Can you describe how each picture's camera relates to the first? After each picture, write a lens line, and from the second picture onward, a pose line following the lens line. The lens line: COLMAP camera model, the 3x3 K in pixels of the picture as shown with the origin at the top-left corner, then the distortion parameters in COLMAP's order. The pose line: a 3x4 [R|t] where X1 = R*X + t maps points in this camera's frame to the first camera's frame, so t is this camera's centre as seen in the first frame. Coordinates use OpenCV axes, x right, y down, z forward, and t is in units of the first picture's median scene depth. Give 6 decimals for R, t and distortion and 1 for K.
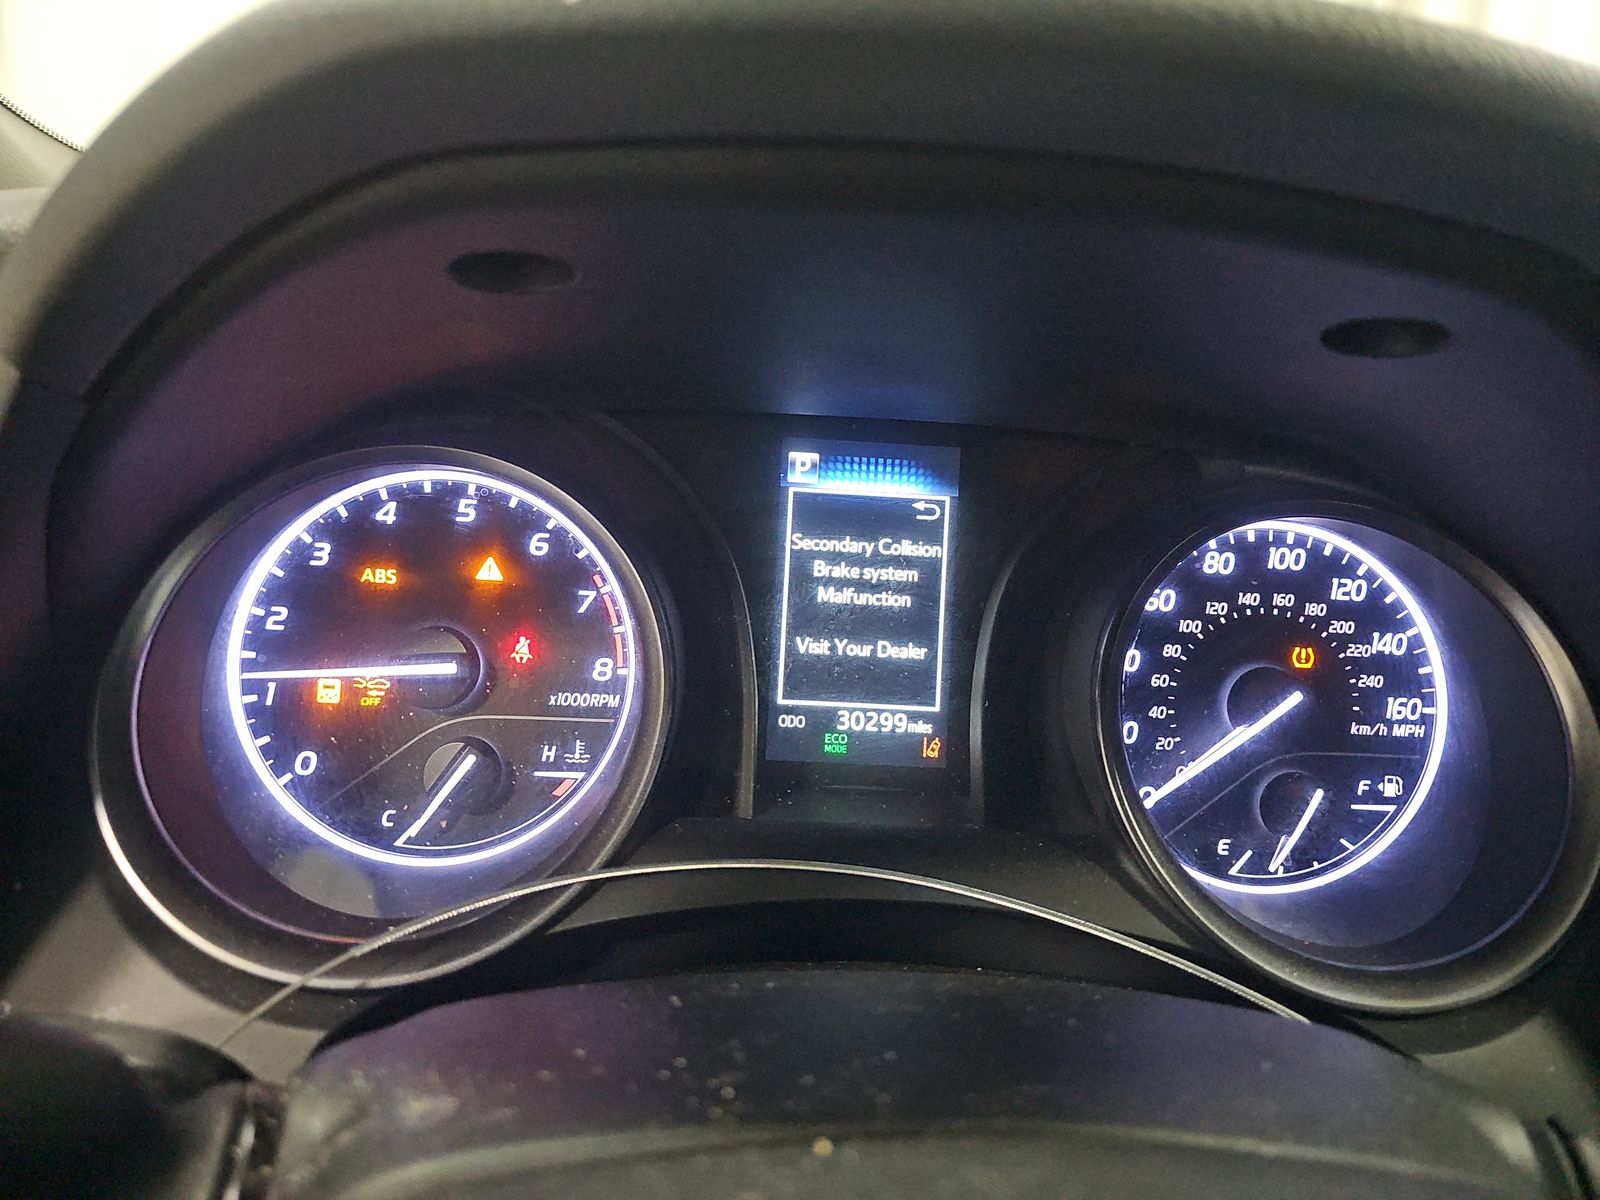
lens RADIAL K [[1038.4, 0, 814.1], [0, 1038.4, 600.7], [0, 0, 1]] dist [0.022421, -0.023550]
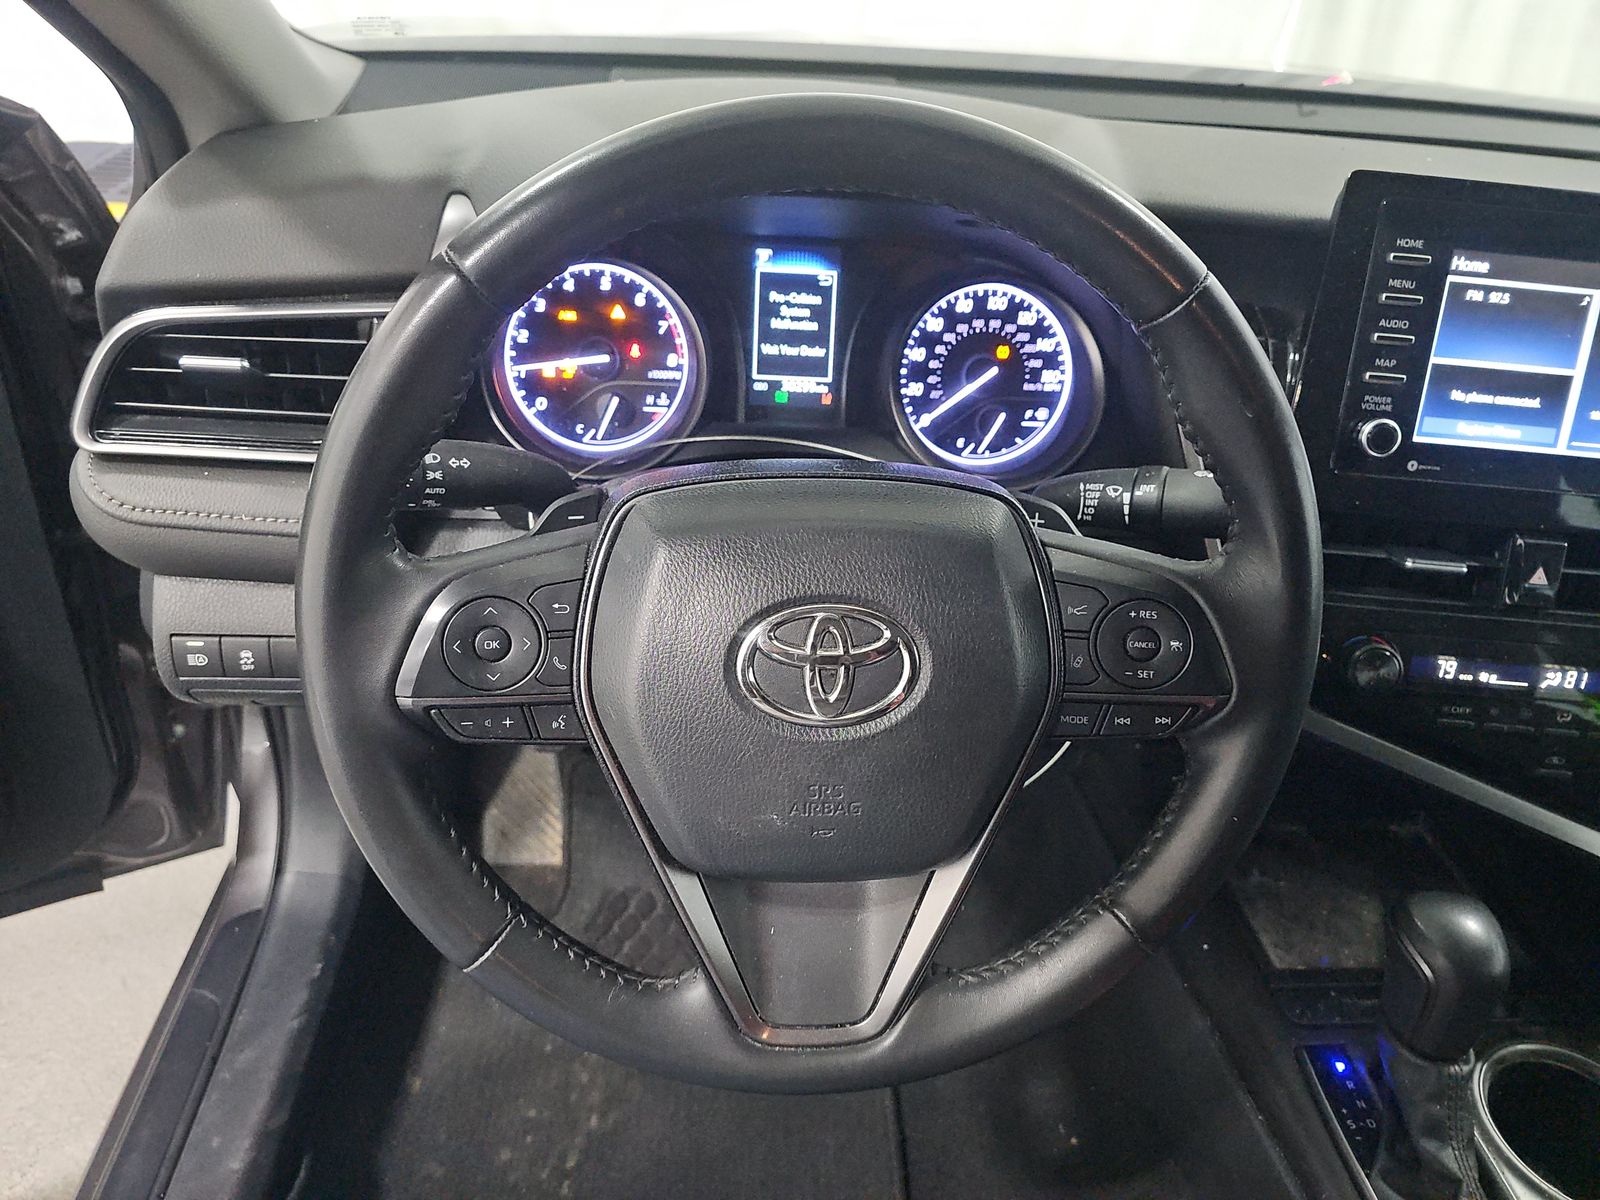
lens RADIAL K [[1038.4, 0, 788.7], [0, 1038.4, 596.2], [0, 0, 1]] dist [0.022421, -0.023550]
pose [[0.999961, -0.008292, 0.002963, 0.026749], [0.007235, 0.965520, 0.260229, -0.019883], [-0.005019, -0.260198, 0.965542, -1.162642]]
